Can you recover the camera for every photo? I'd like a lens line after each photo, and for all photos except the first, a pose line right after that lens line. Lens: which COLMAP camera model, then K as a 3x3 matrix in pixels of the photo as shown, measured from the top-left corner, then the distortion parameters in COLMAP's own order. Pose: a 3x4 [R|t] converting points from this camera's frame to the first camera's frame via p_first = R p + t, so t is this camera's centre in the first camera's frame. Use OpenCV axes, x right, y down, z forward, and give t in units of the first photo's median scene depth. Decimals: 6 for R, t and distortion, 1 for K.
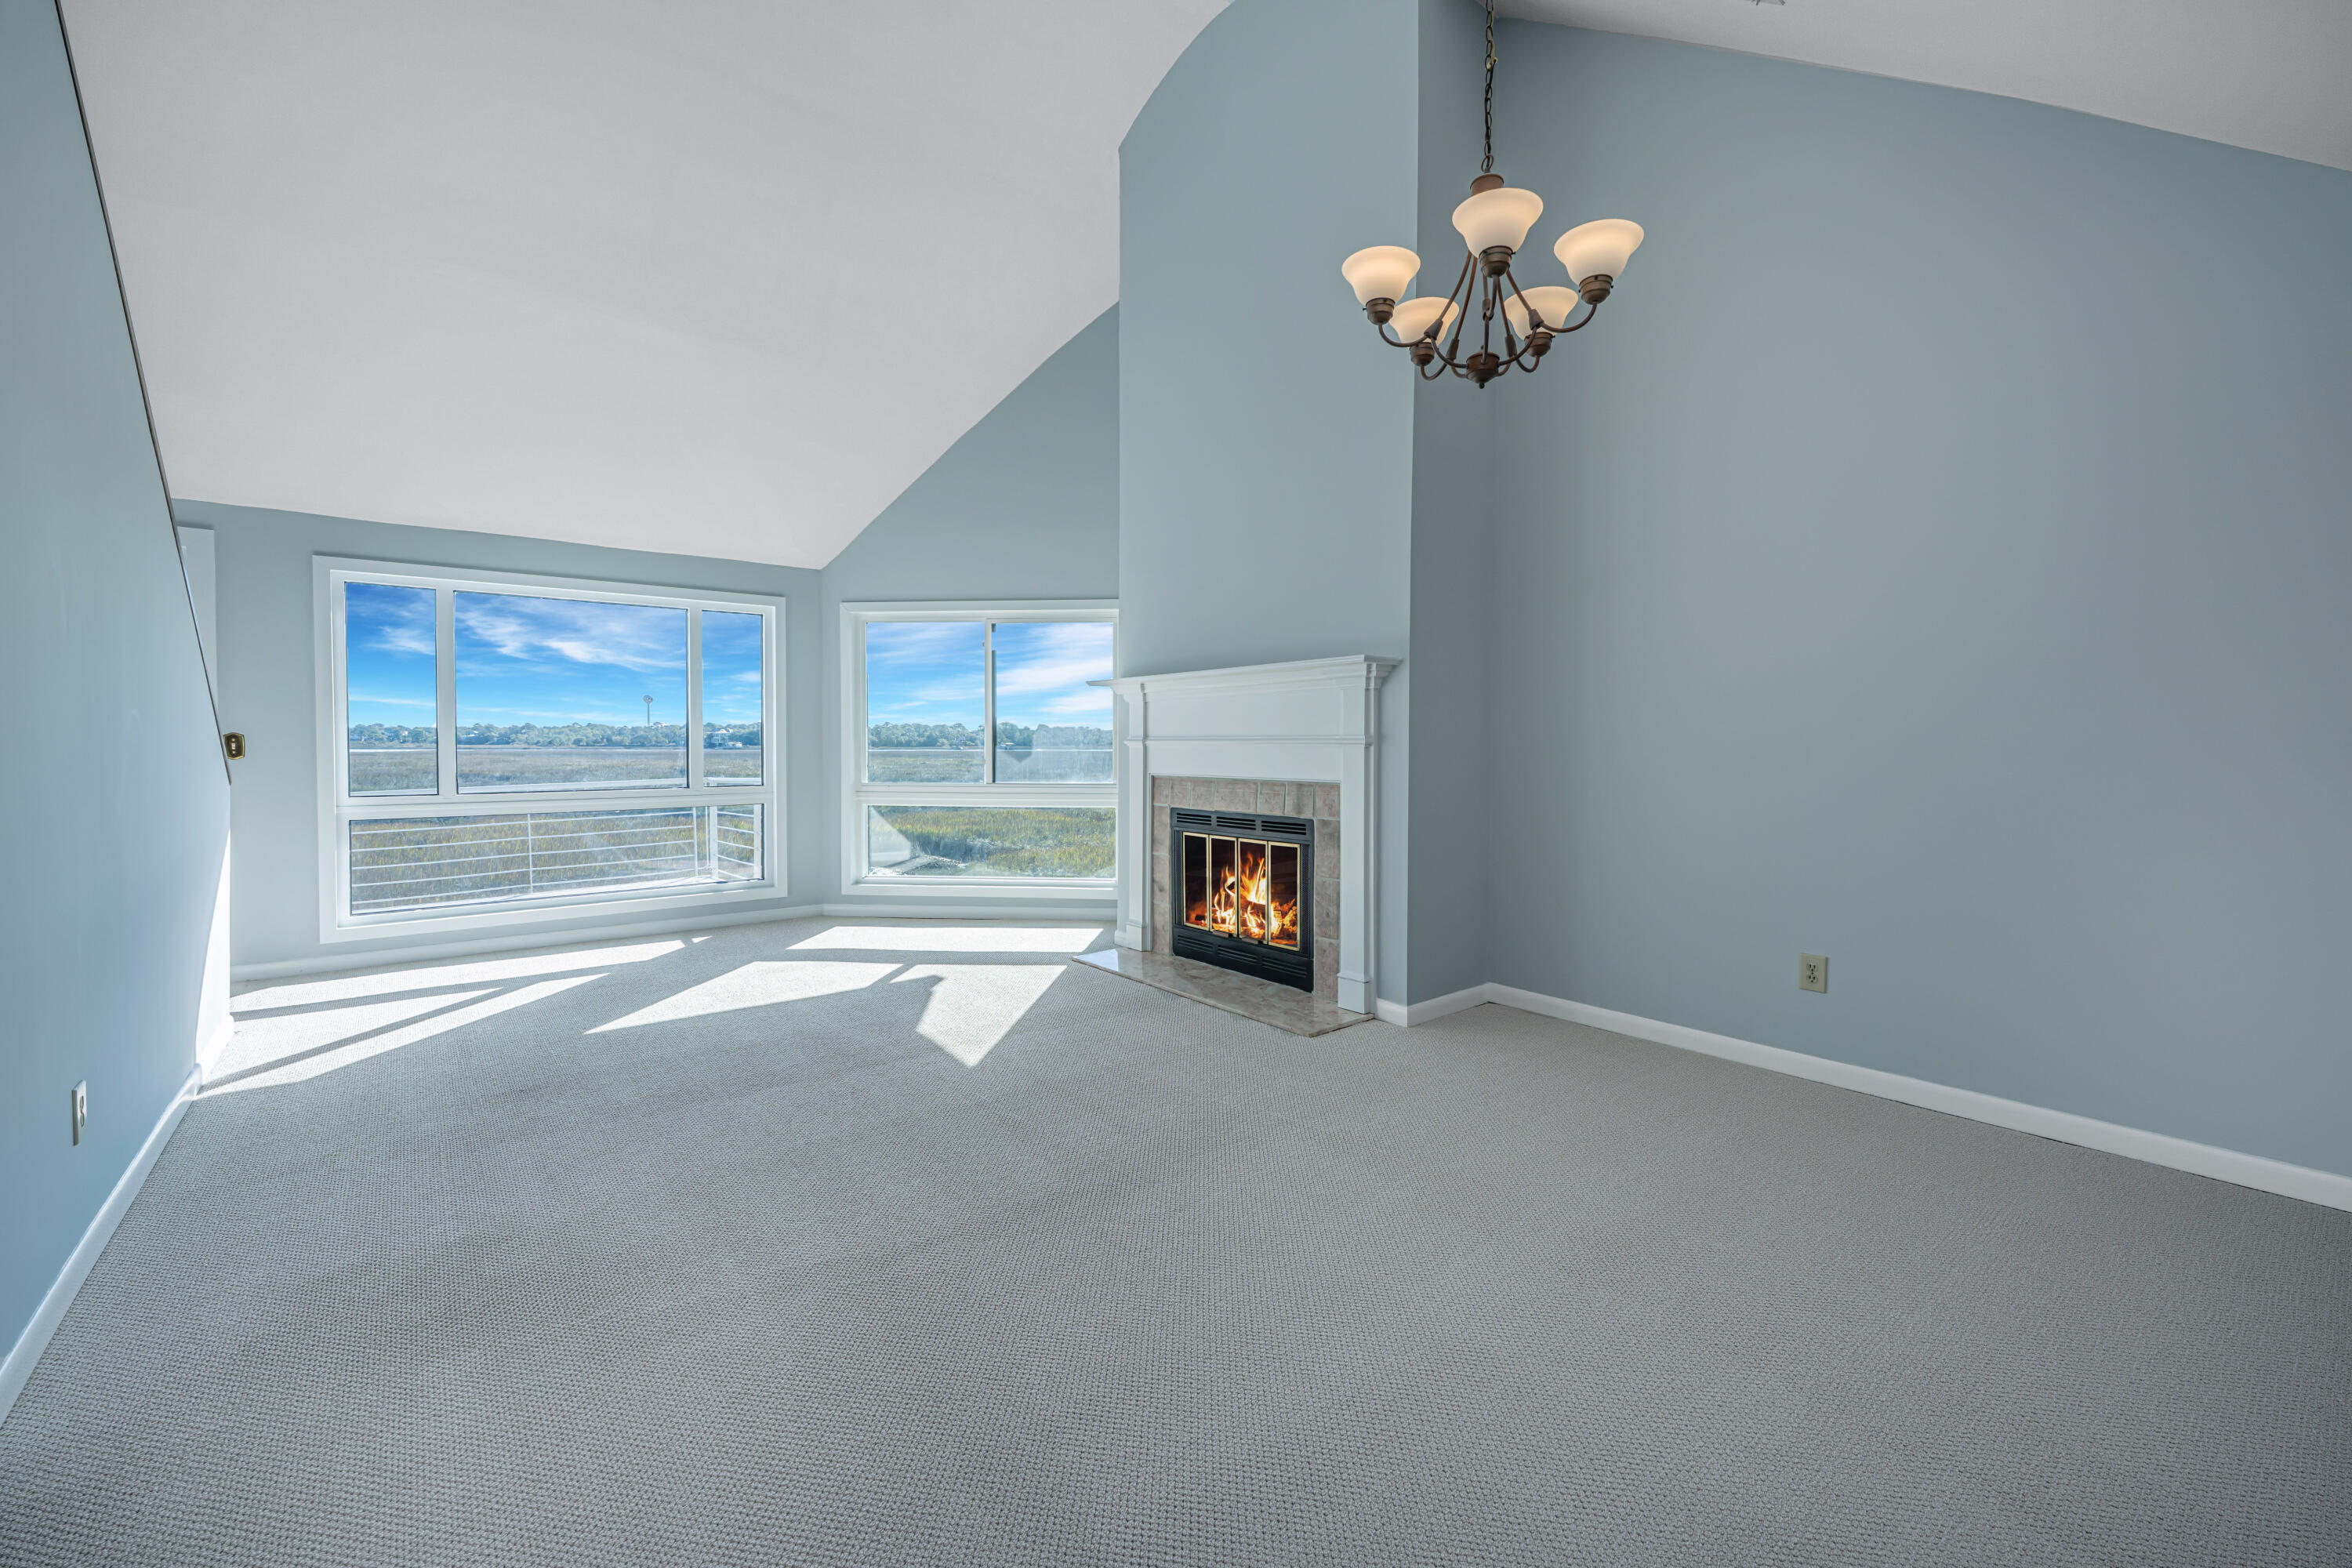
lens RADIAL K [[937.8, 0, 1182.5], [0, 937.8, 770.8], [0, 0, 1]] dist [0.001817, 0.000405]
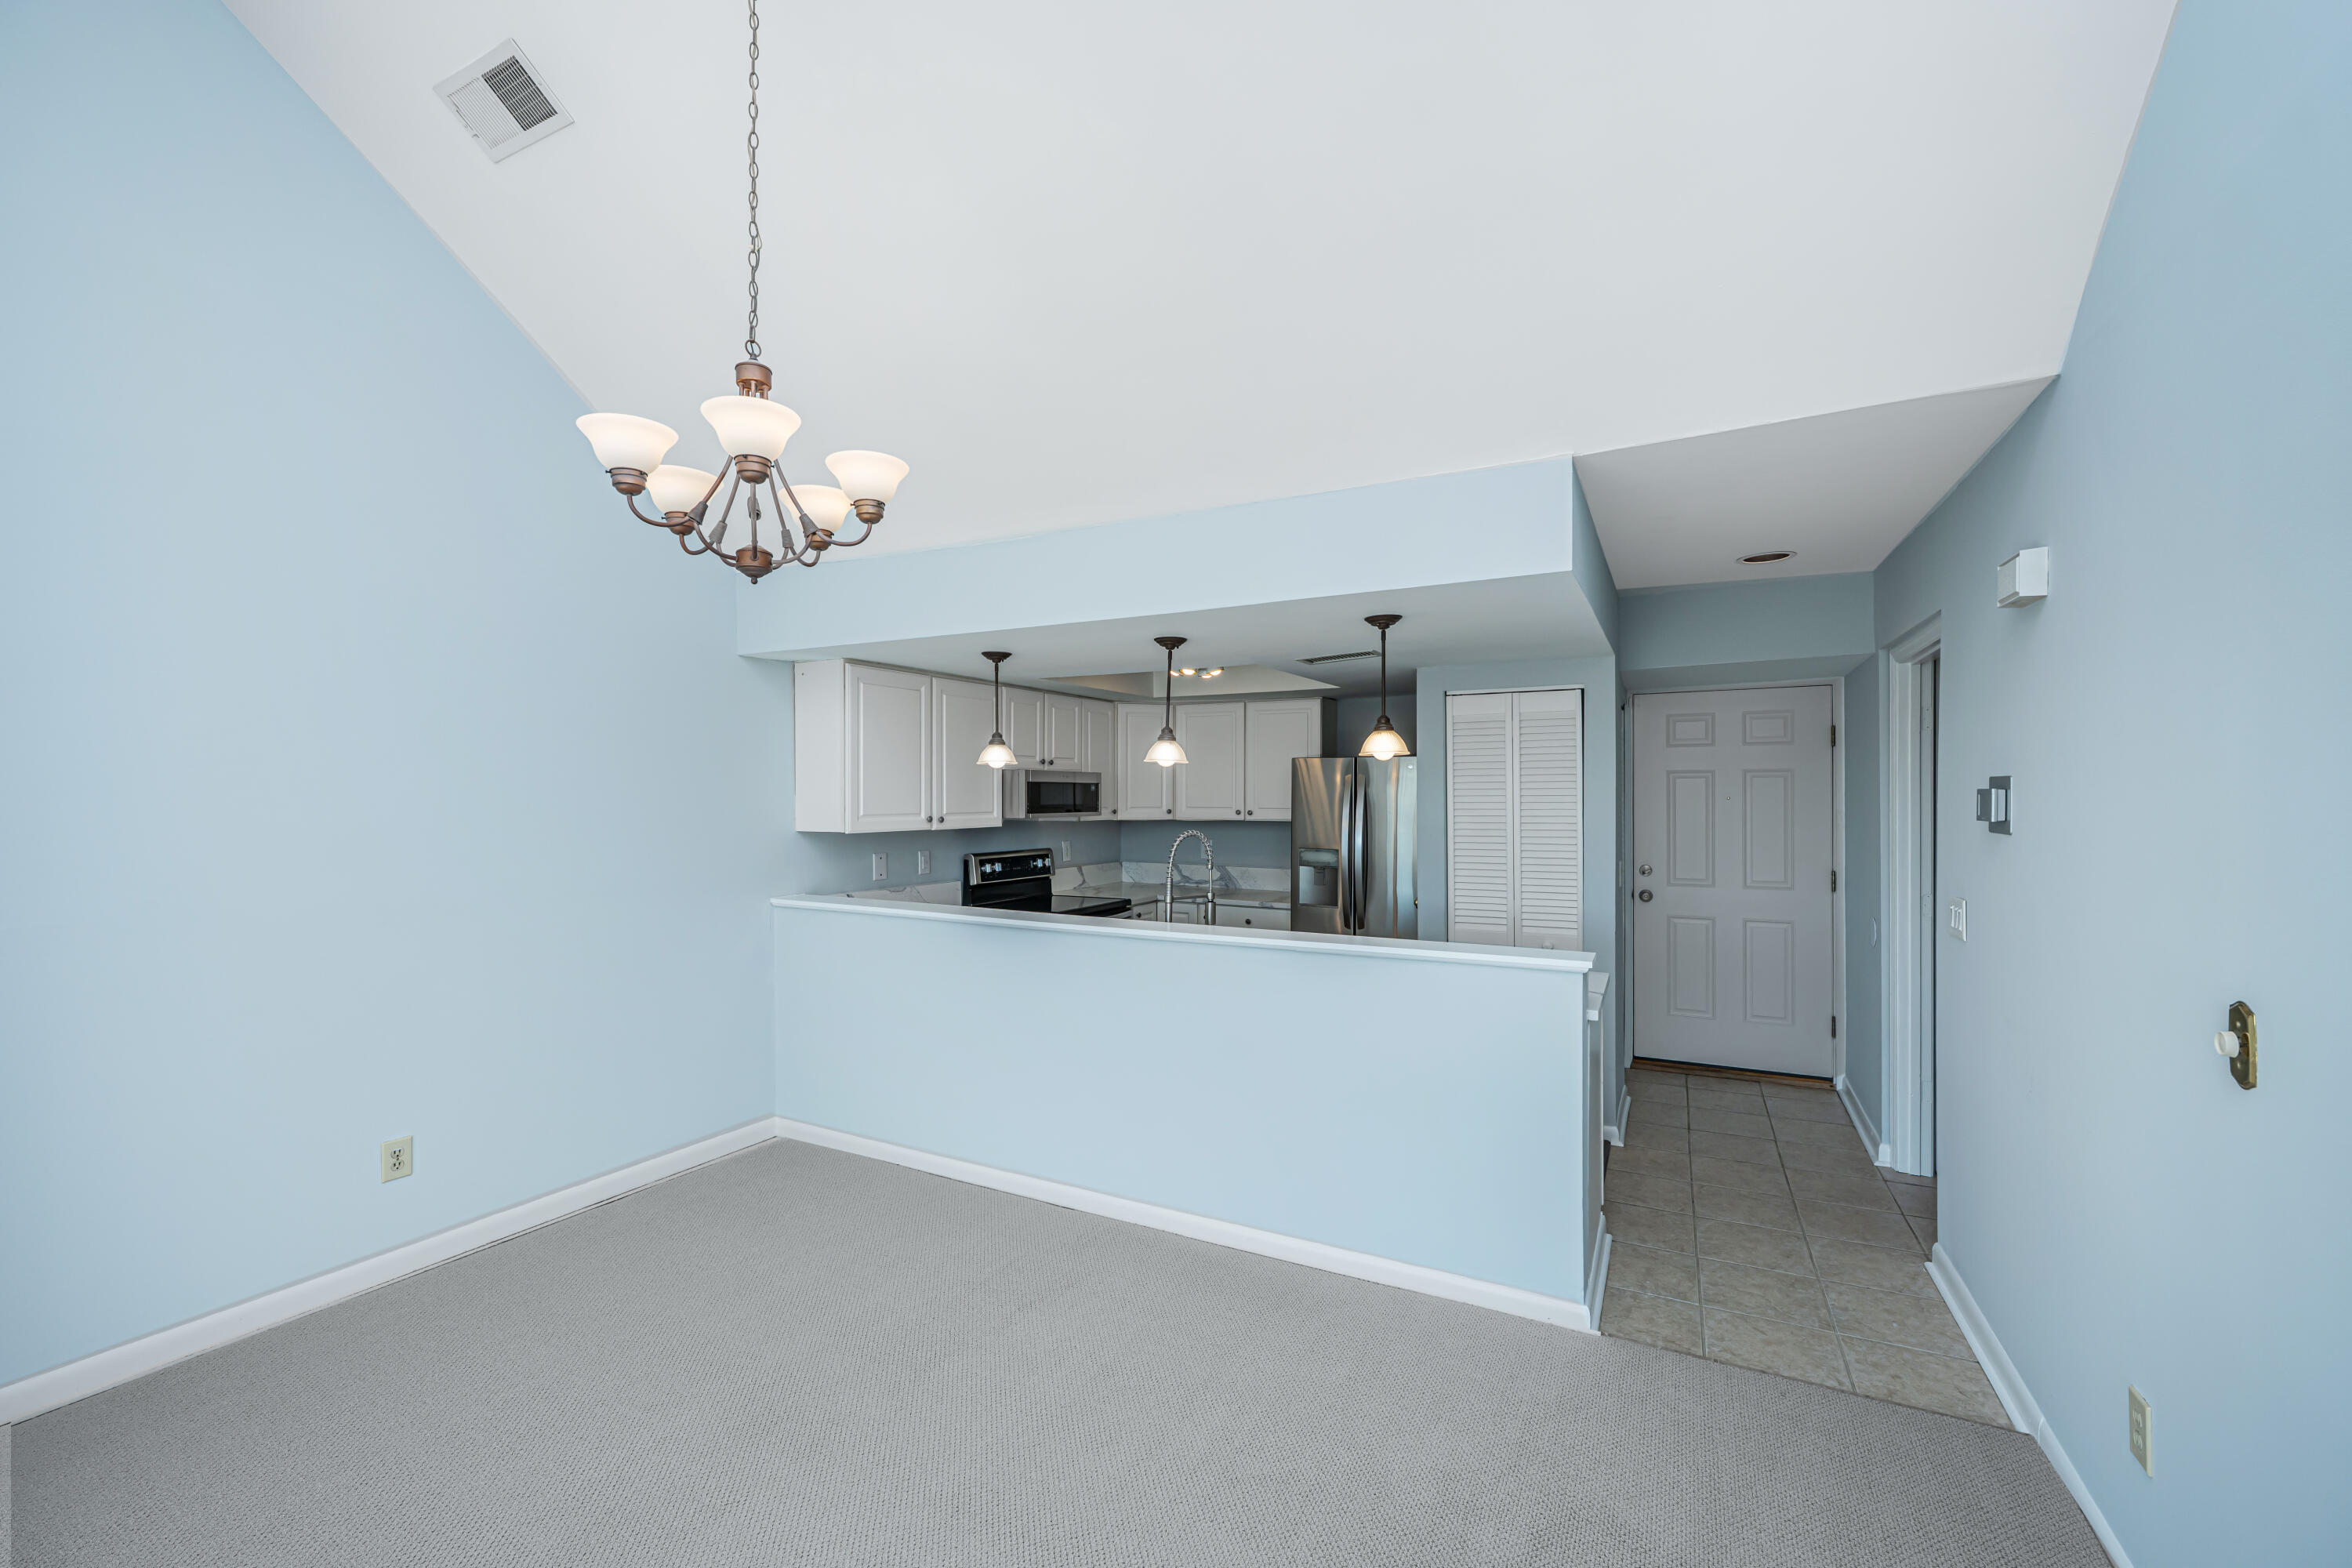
lens RADIAL K [[942.3, 0, 1172.3], [0, 942.3, 790.7], [0, 0, 1]] dist [-0.001221, 0.000133]
pose [[-0.371927, 0.003029, 0.928257, -0.294447], [0.030294, 0.999502, 0.008876, -0.083031], [-0.927767, 0.031422, -0.371834, 0.399344]]
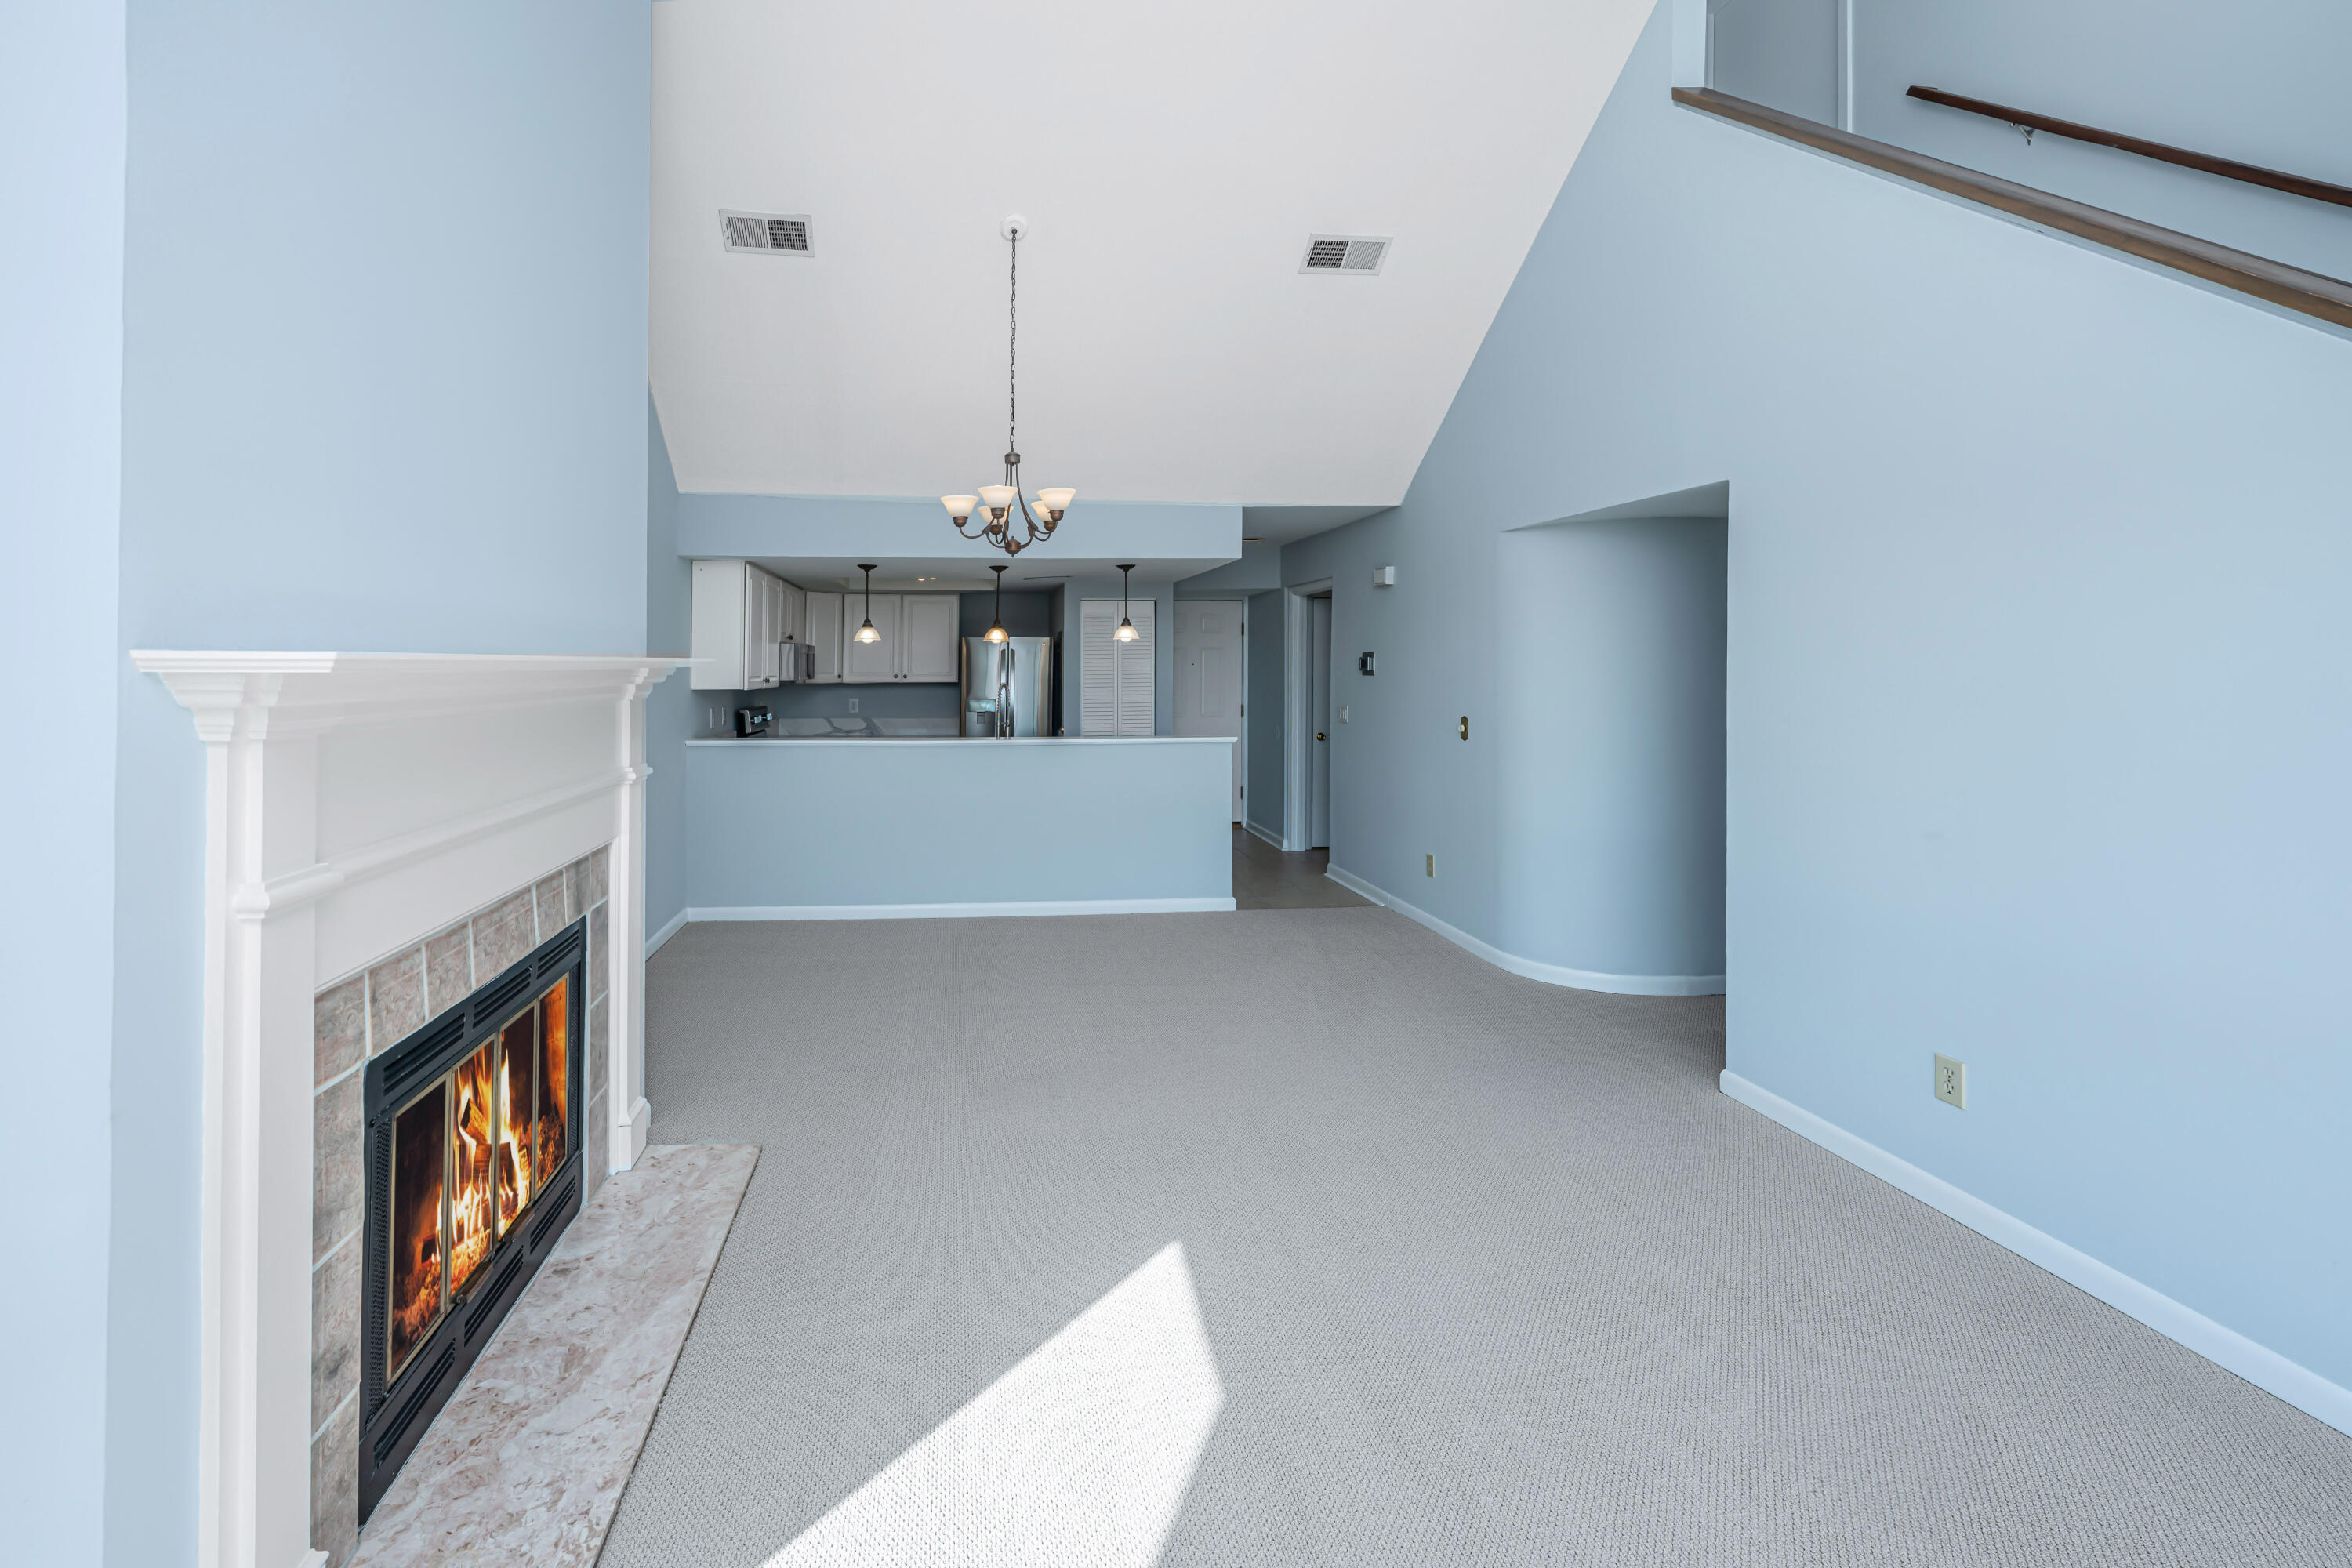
lens RADIAL K [[989.4, 0, 1038.4], [0, 989.4, 669.8], [0, 0, 1]] dist [-0.000018, -0.000020]
pose [[-0.819396, 0.001136, 0.573227, -0.382262], [0.021750, 0.999340, 0.029111, -0.097140], [-0.572815, 0.036321, -0.818879, 1.113602]]
